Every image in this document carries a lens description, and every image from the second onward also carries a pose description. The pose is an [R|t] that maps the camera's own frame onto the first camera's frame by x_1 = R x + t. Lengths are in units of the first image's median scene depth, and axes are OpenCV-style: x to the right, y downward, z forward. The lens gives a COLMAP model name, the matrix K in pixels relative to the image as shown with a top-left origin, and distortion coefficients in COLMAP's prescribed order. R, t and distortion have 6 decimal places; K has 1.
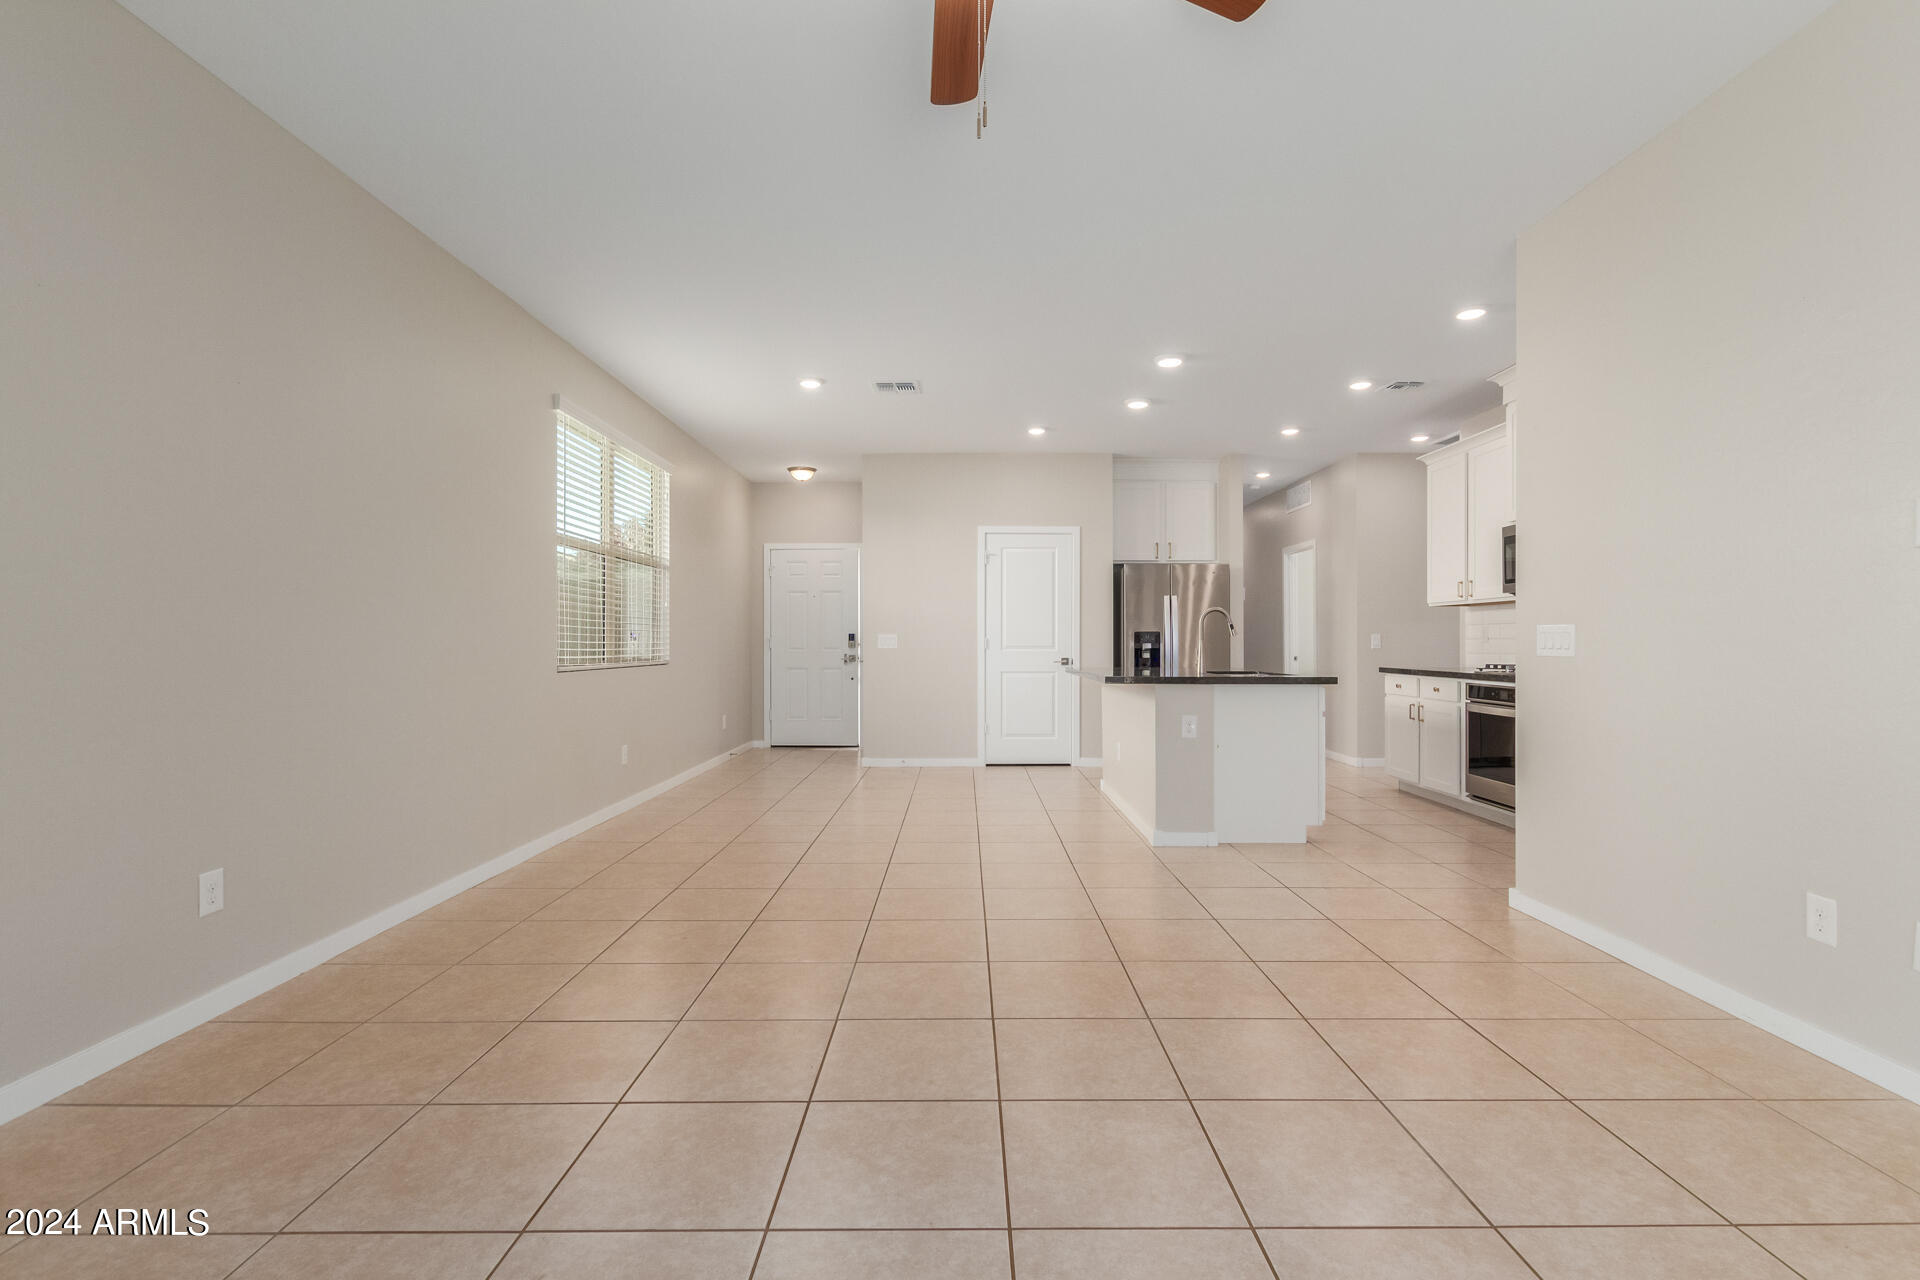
lens RADIAL K [[885.7, 0, 958.3], [0, 885.7, 637.0], [0, 0, 1]] dist [0.001435, 0.000184]
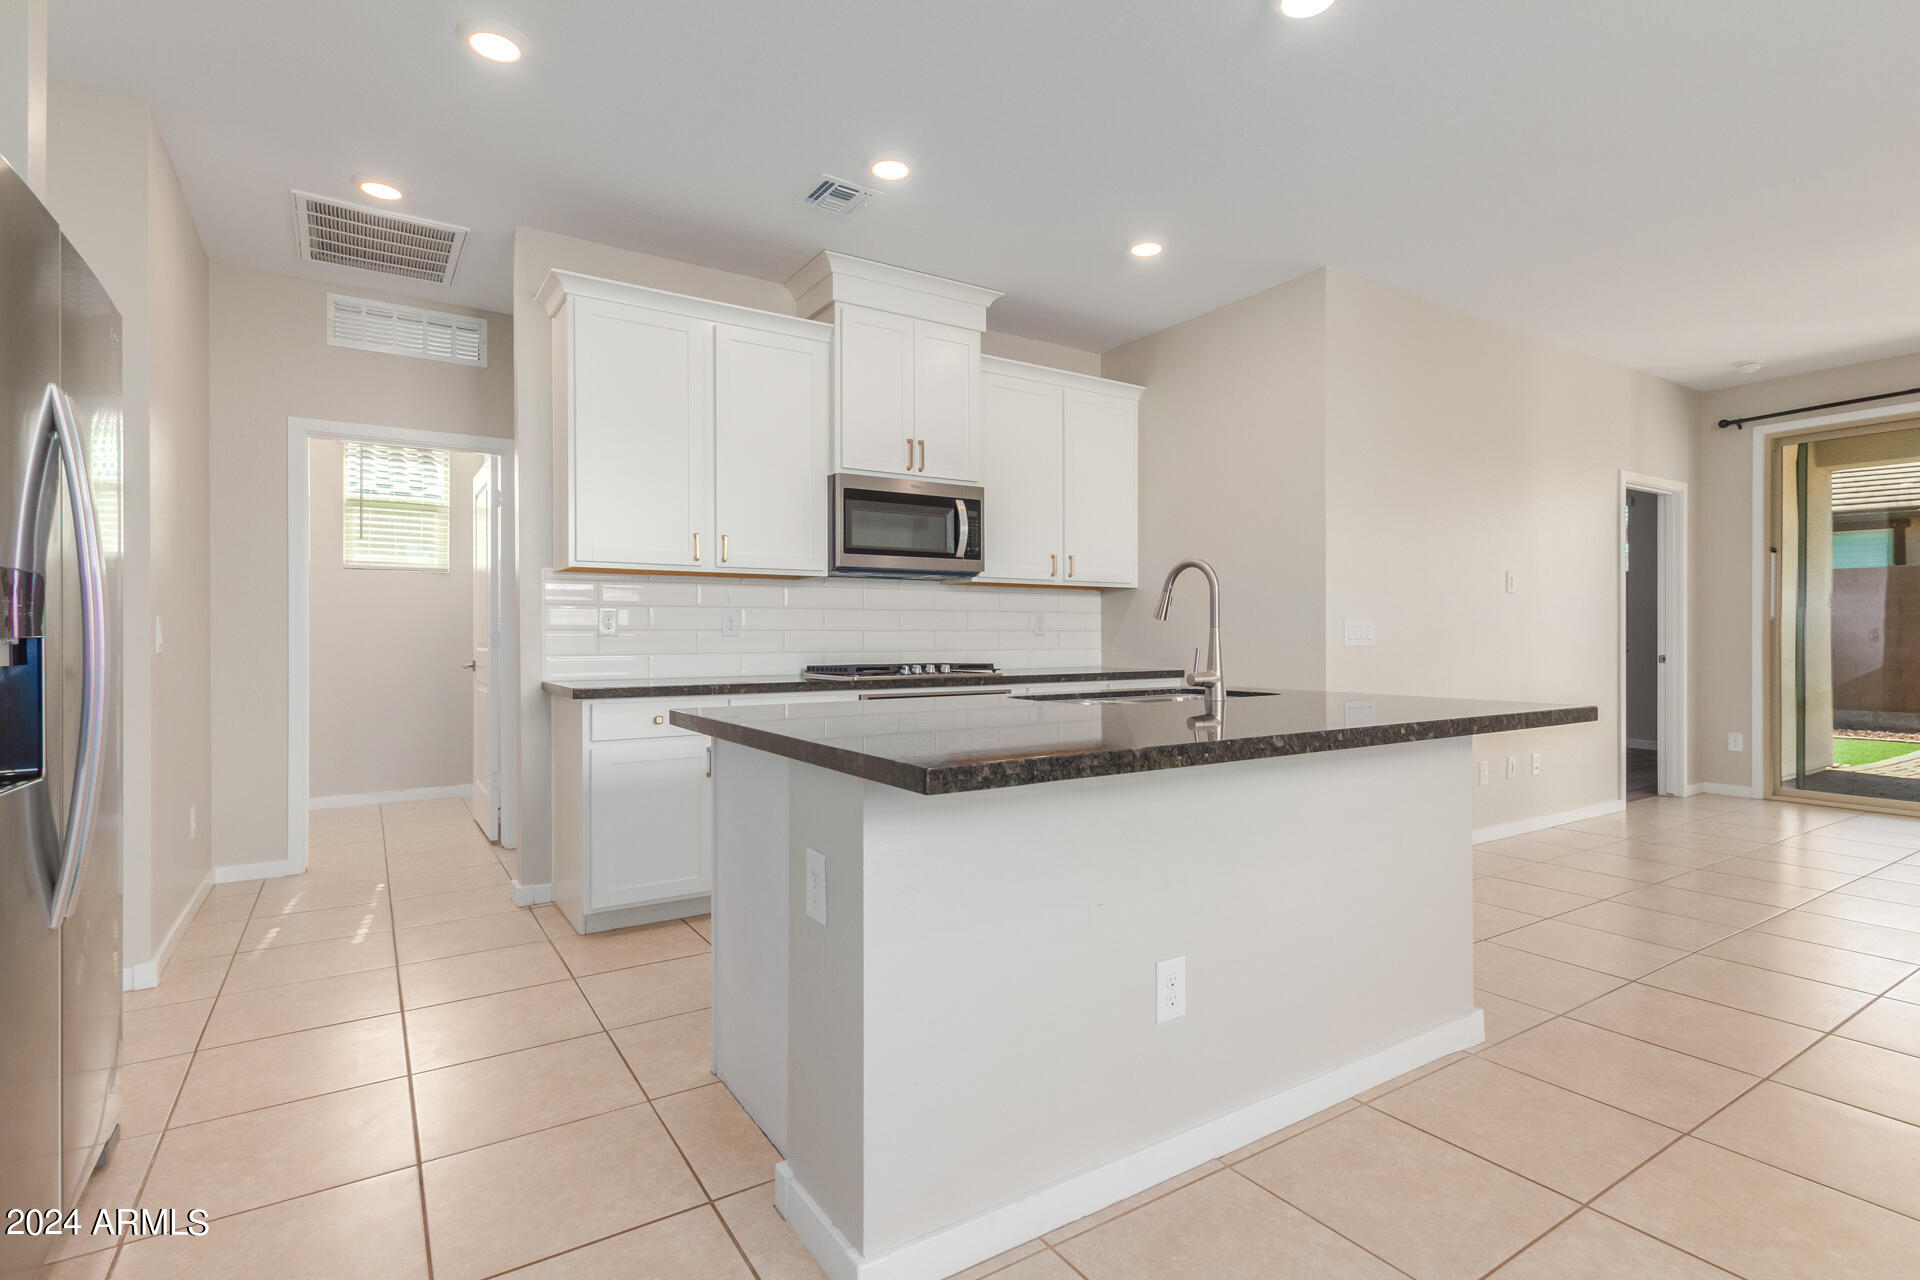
lens RADIAL K [[898.3, 0, 955.5], [0, 898.3, 637.6], [0, 0, 1]] dist [0.005276, 0.000181]
pose [[-0.535000, 0.001294, 0.844851, -0.035596], [-0.002249, 0.999993, -0.002956, 0.007991], [-0.844849, -0.003481, -0.534994, 1.081675]]
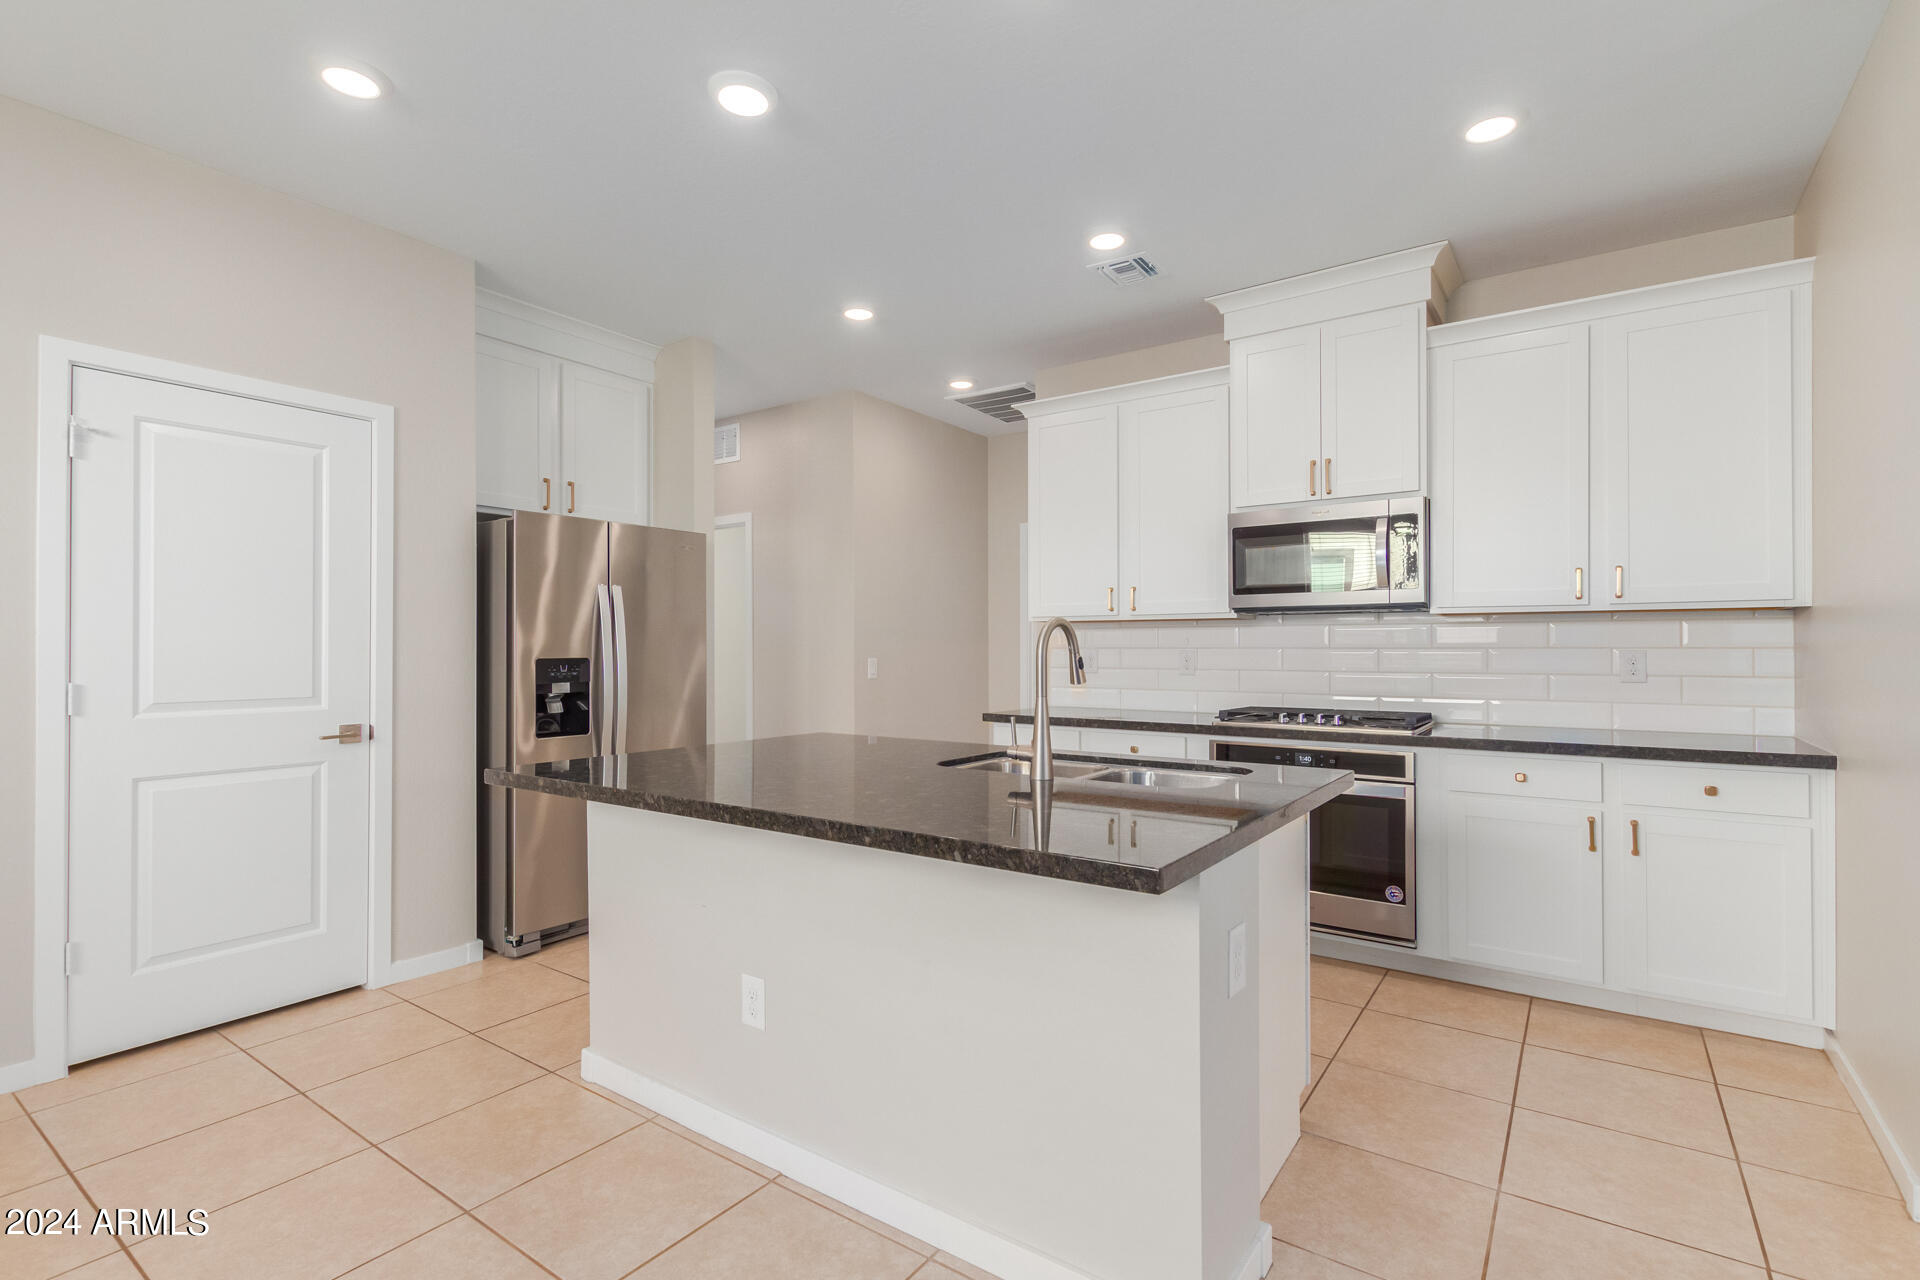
lens RADIAL K [[888.4, 0, 996.2], [0, 888.4, 641.8], [0, 0, 1]] dist [0.001702, -0.000756]
pose [[0.560523, 0.005346, 0.828121, -0.058604], [-0.003796, 0.999985, -0.003886, -0.016087], [-0.828130, -0.000965, 0.560535, 0.628802]]
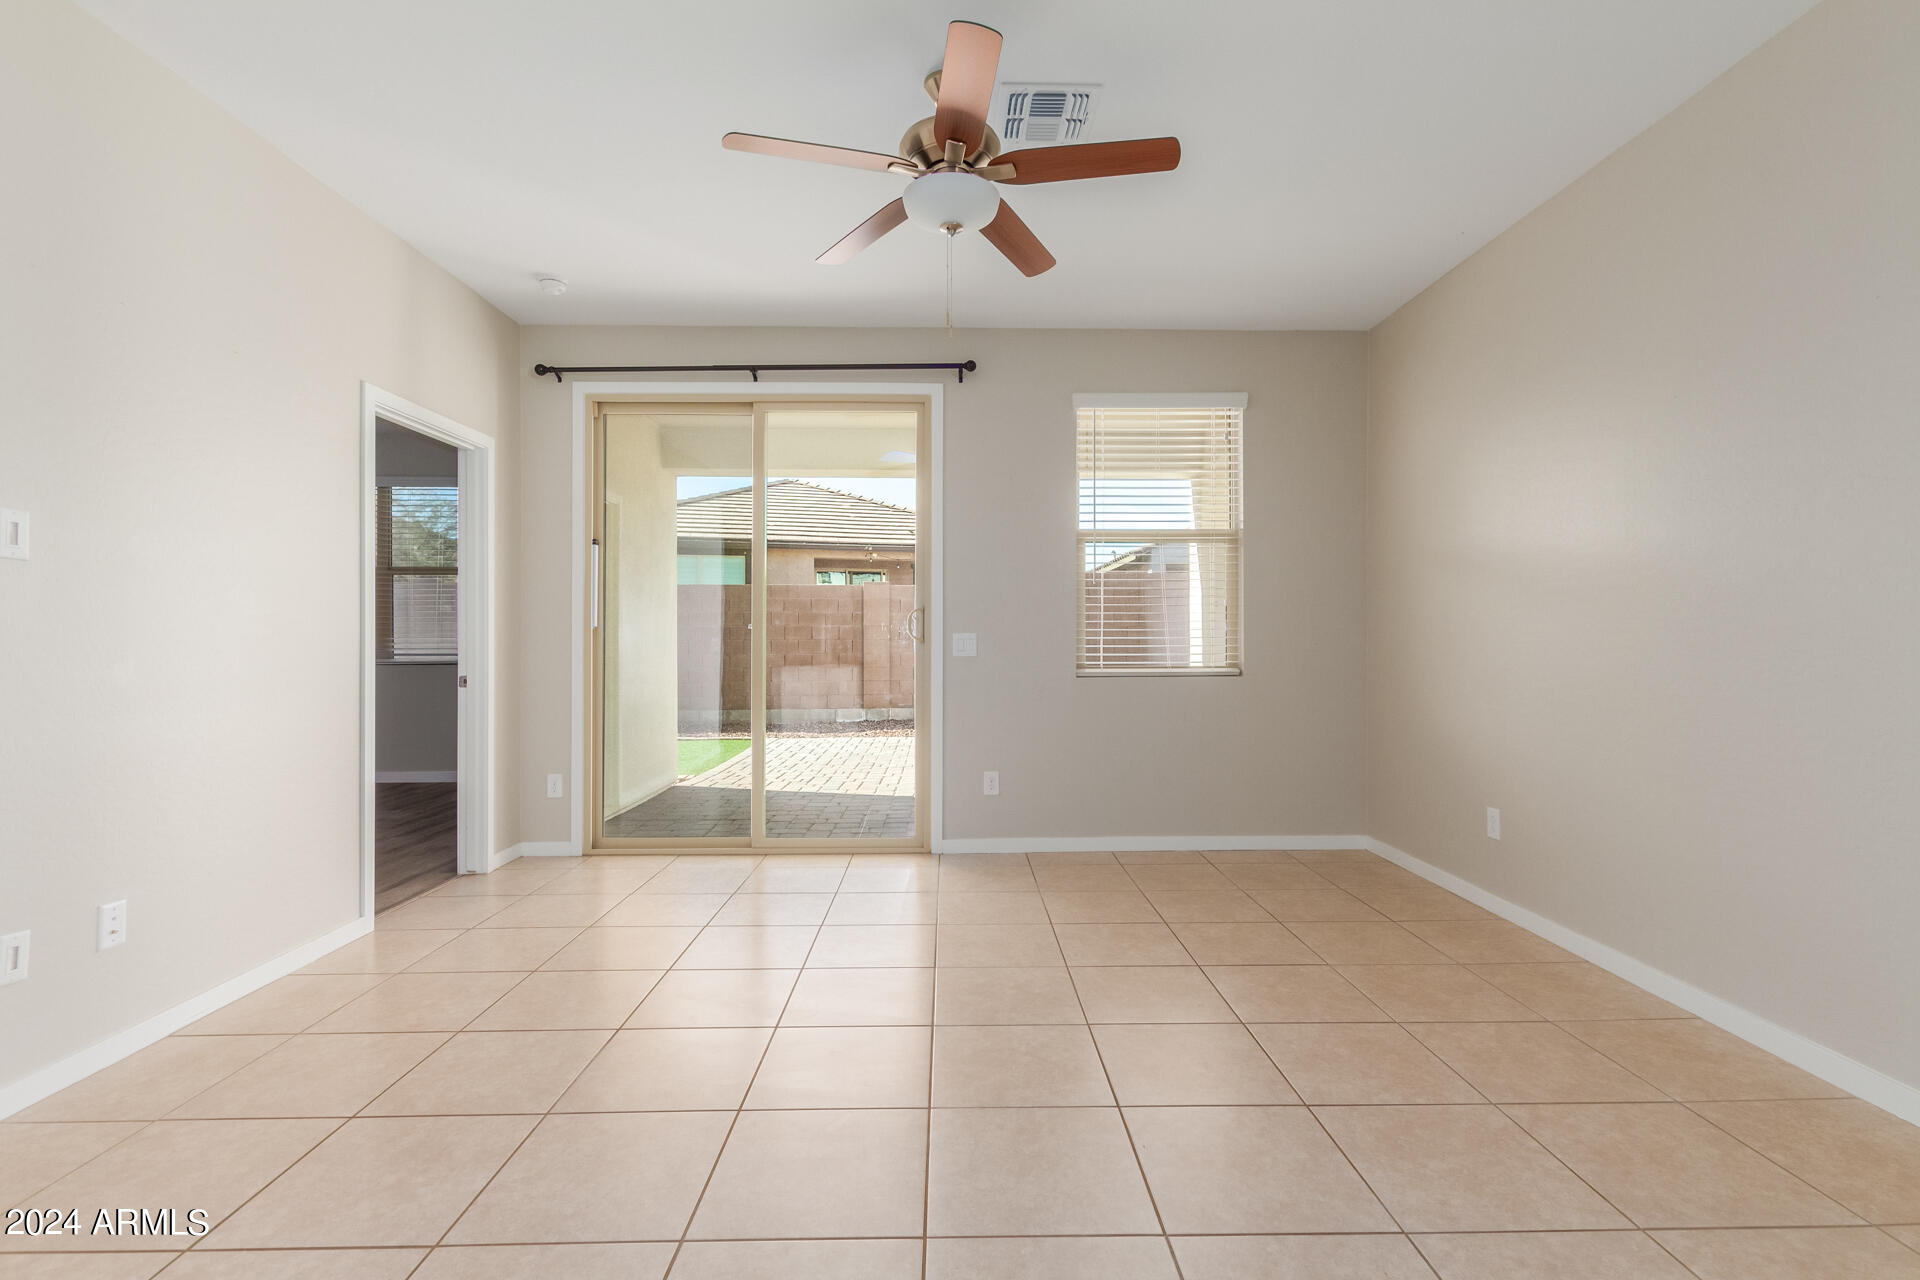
lens RADIAL K [[885.7, 0, 958.3], [0, 885.7, 637.0], [0, 0, 1]] dist [0.001435, 0.000184]
pose [[-0.999856, 0.002453, -0.016762, 0.009257], [0.002578, 0.999969, -0.007432, -0.000807], [0.016744, -0.007474, -0.999832, 0.627870]]
